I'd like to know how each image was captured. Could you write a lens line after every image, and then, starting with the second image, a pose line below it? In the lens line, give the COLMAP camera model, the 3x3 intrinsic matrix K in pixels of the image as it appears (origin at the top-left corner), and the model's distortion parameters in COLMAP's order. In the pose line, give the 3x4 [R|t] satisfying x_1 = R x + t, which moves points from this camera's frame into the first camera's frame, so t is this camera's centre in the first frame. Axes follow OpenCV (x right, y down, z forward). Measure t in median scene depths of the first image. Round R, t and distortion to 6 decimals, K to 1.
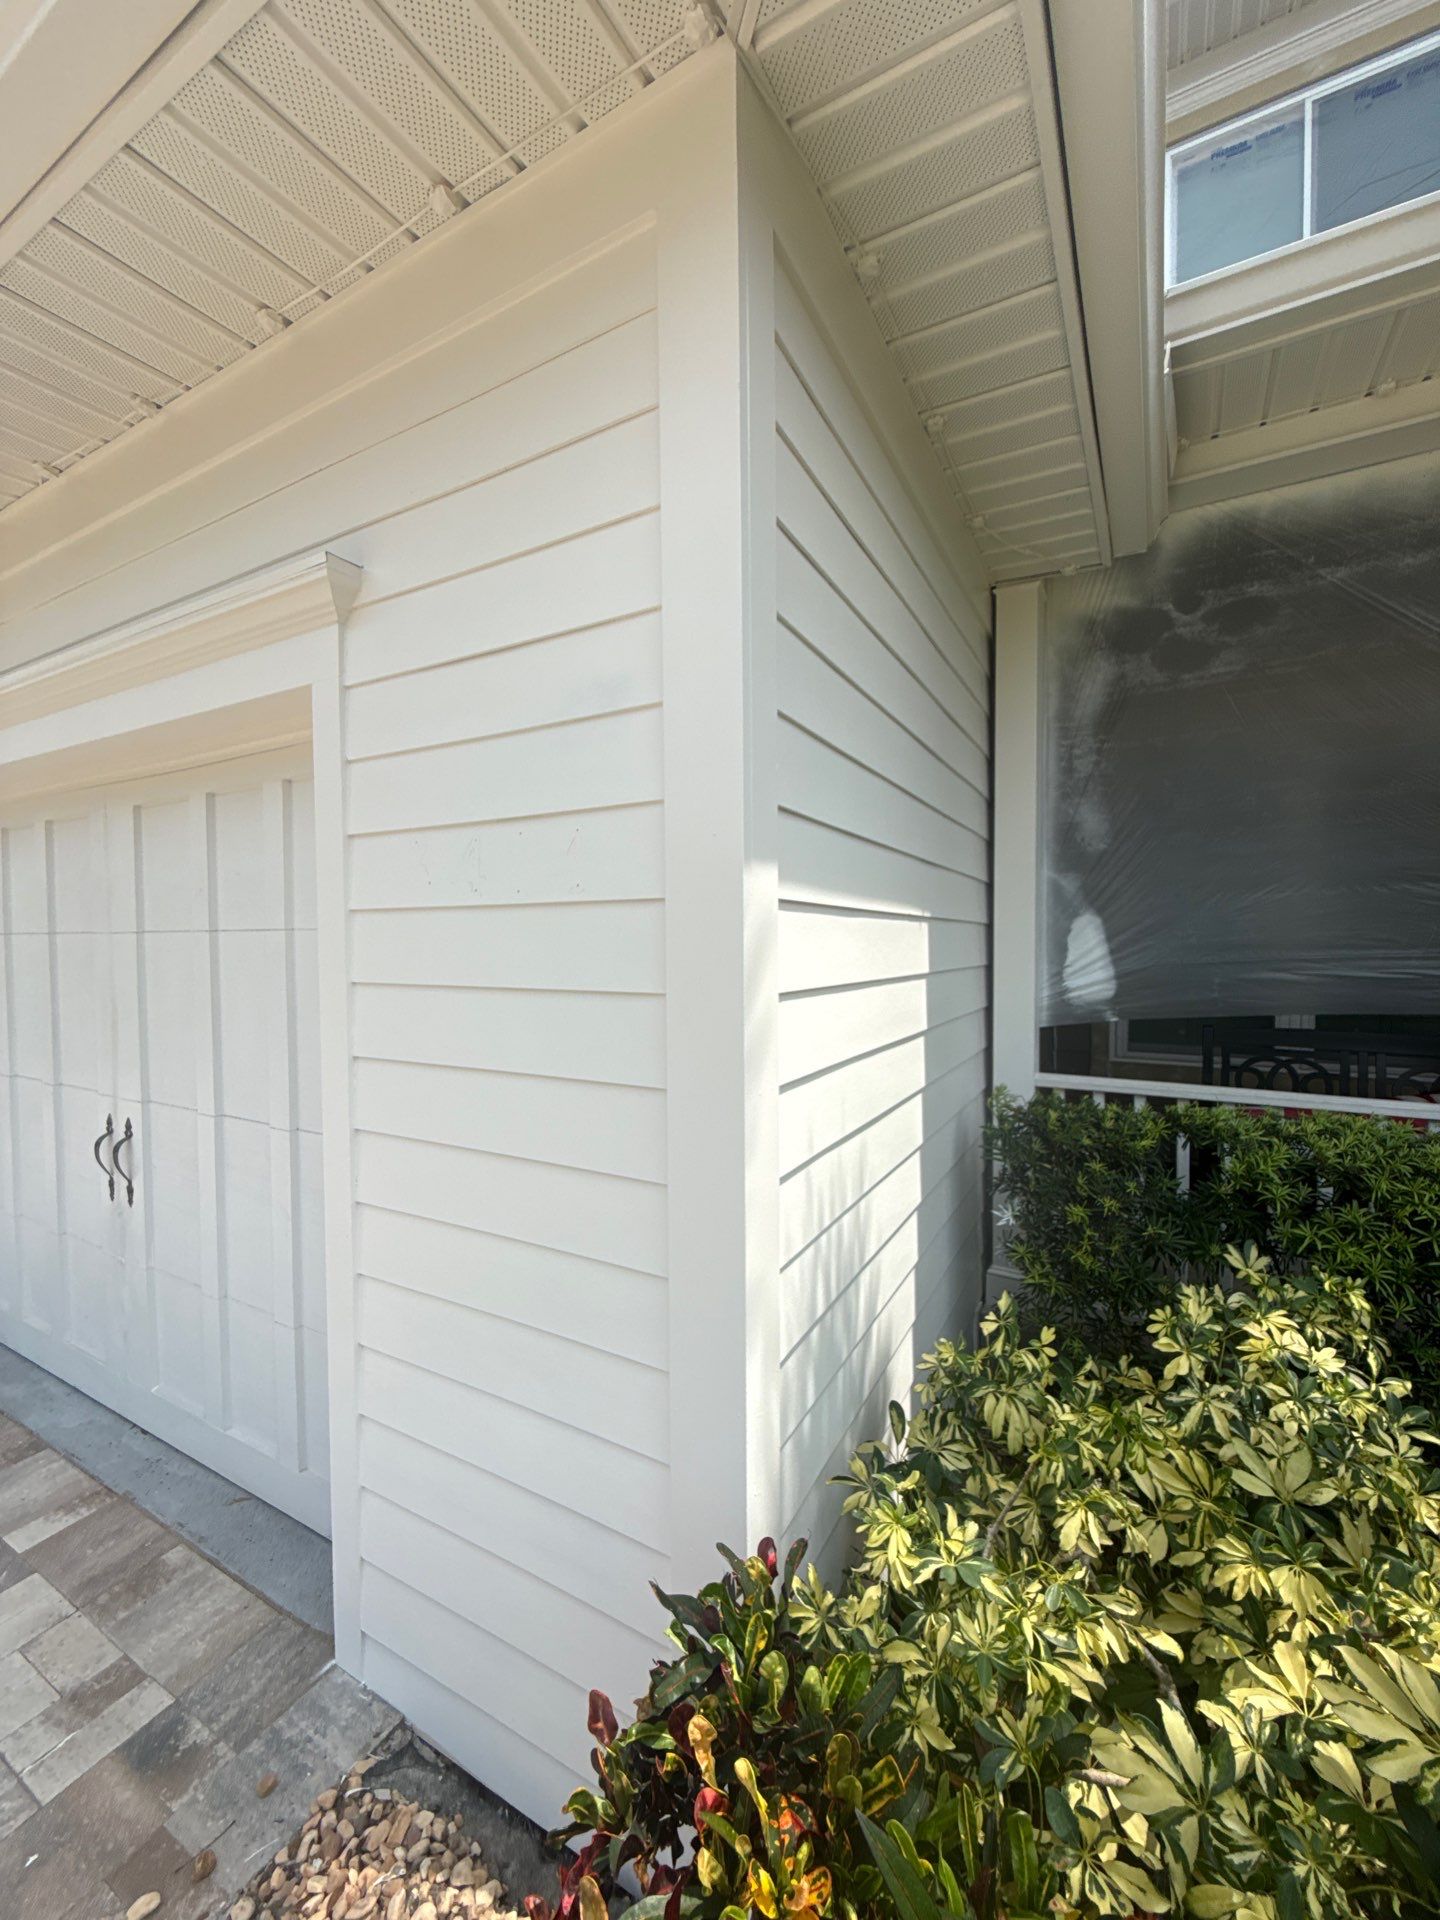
lens RADIAL K [[762.1, 0, 720.0], [0, 762.1, 960.0], [0, 0, 1]] dist [0.000481, -0.000040]
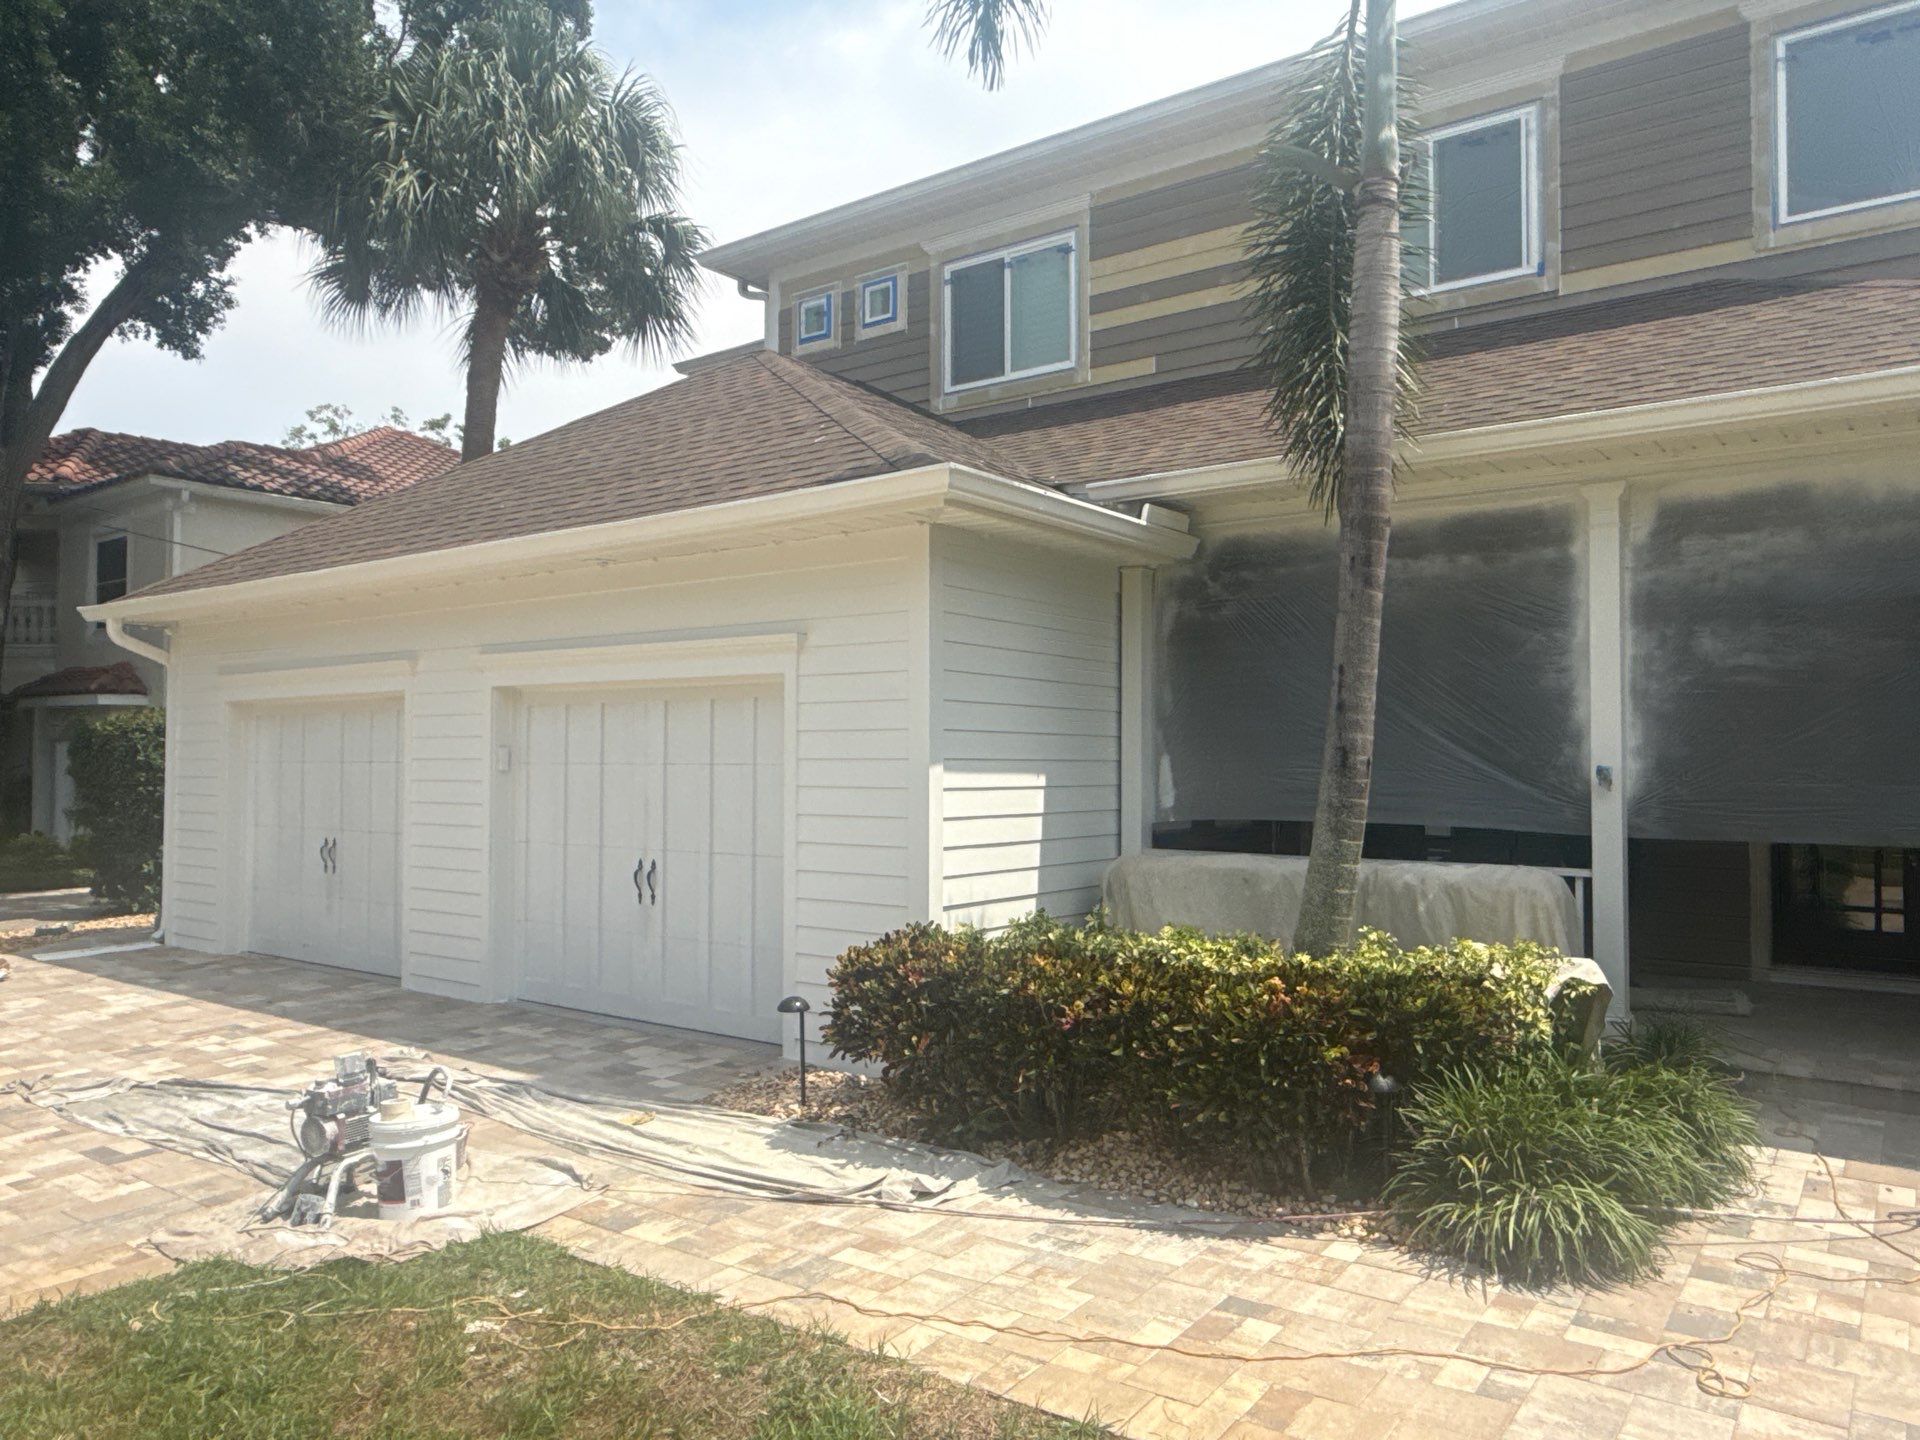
lens RADIAL K [[1334.7, 0, 960.0], [0, 1334.7, 720.0], [0, 0, 1]] dist [-0.000919, 0.001114]
pose [[0.991936, -0.000762, -0.126735, 0.497514], [-0.006054, 0.998556, -0.053386, 0.033314], [0.126593, 0.053723, 0.990499, -2.660085]]
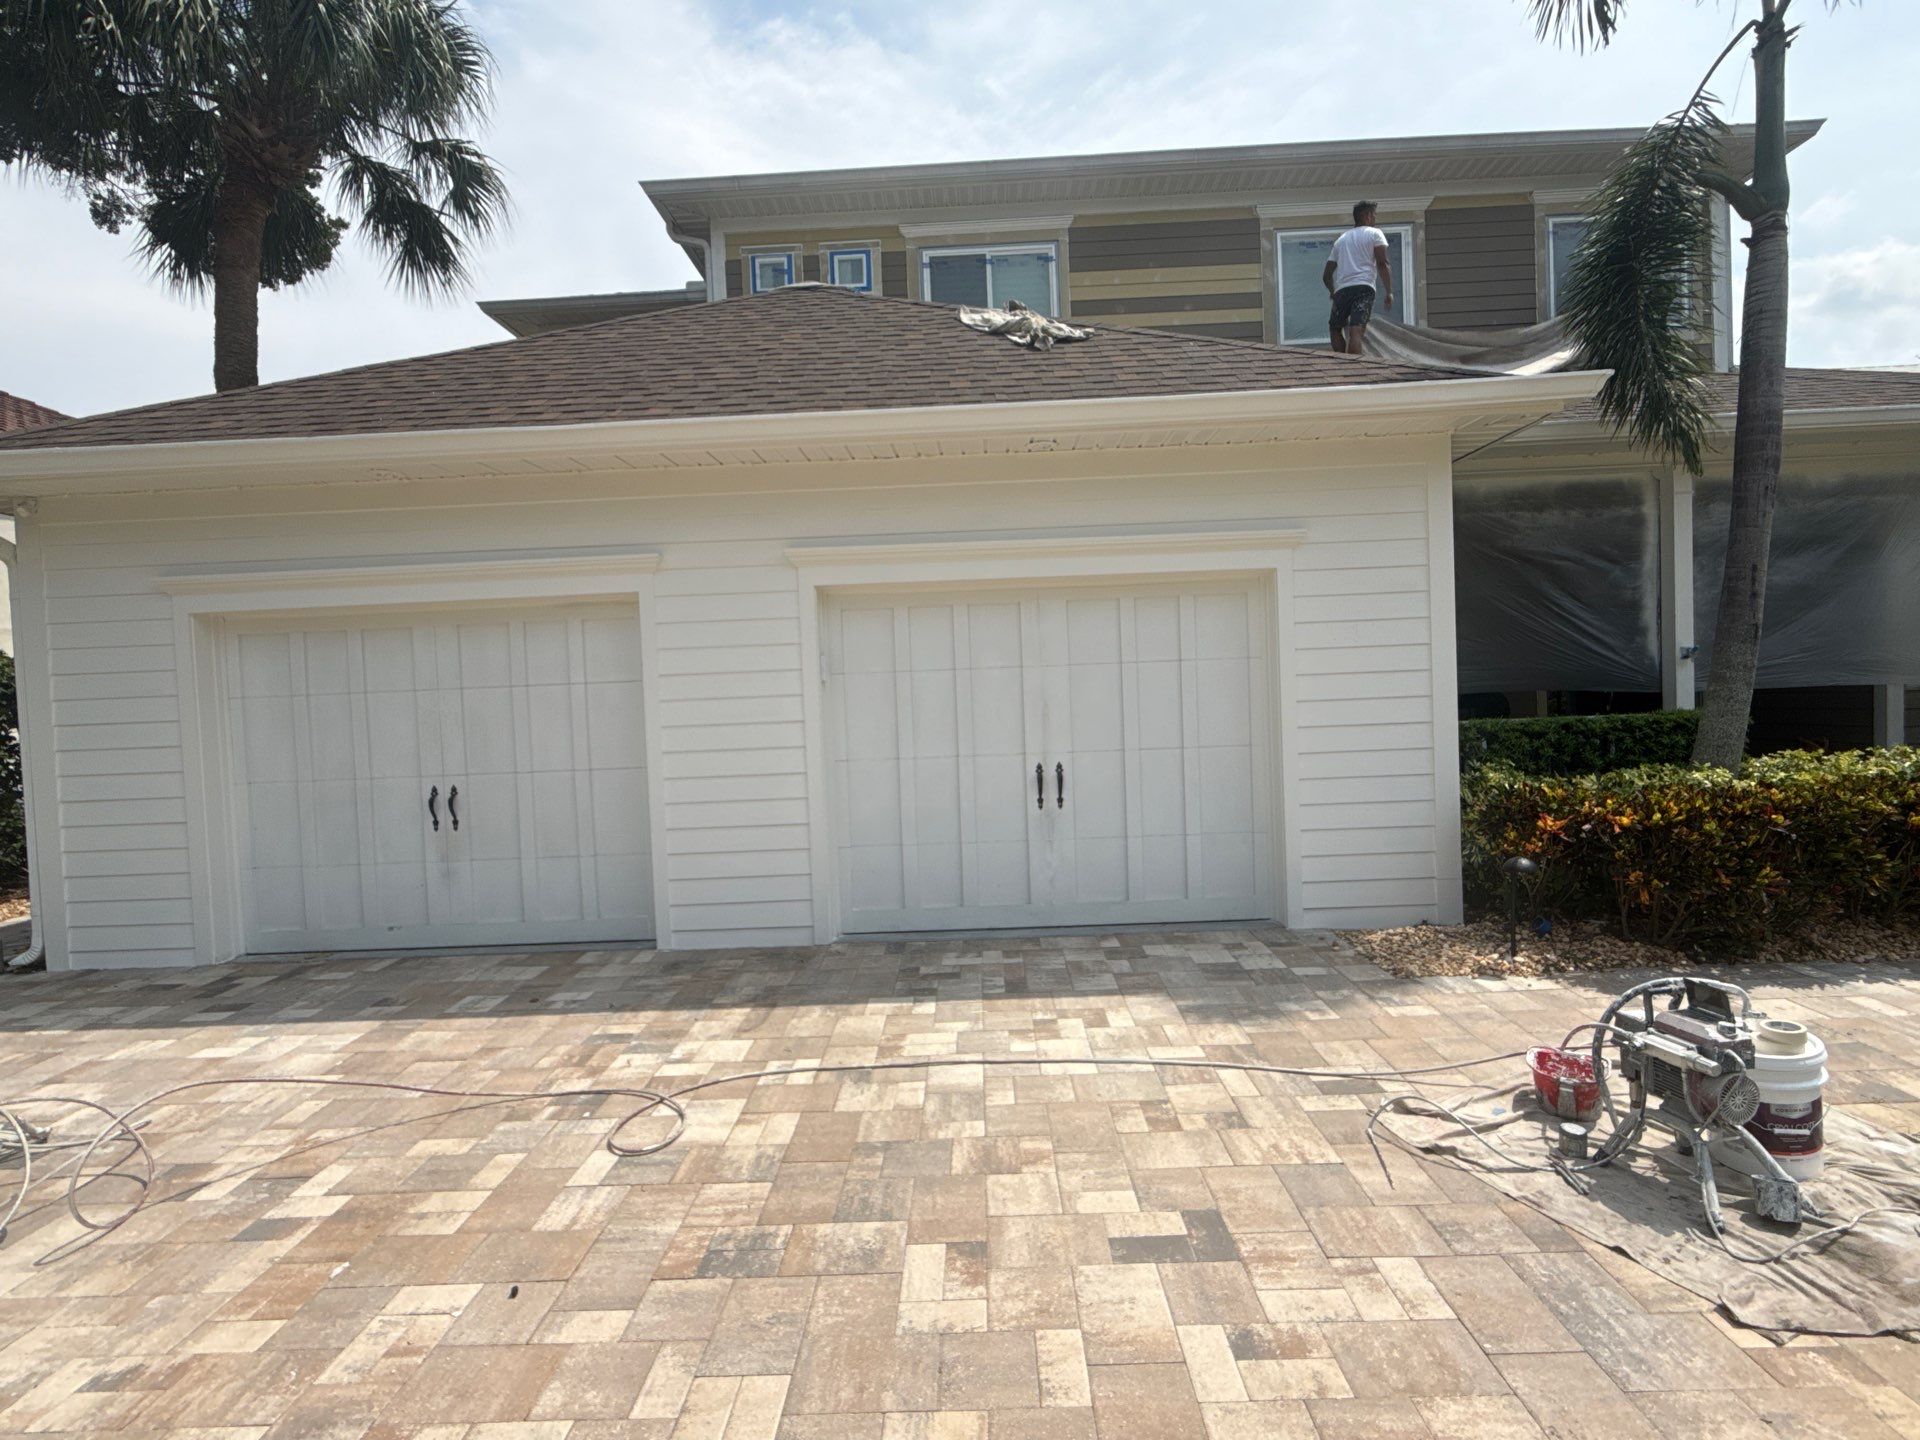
lens RADIAL K [[890.0, 0, 961.4], [0, 890.0, 721.2], [0, 0, 1]] dist [0.001655, -0.000151]
pose [[0.882894, -0.047086, 0.467205, -2.363691], [0.050017, 0.998730, 0.006137, 0.091731], [-0.466901, 0.017950, 0.884128, -1.001613]]
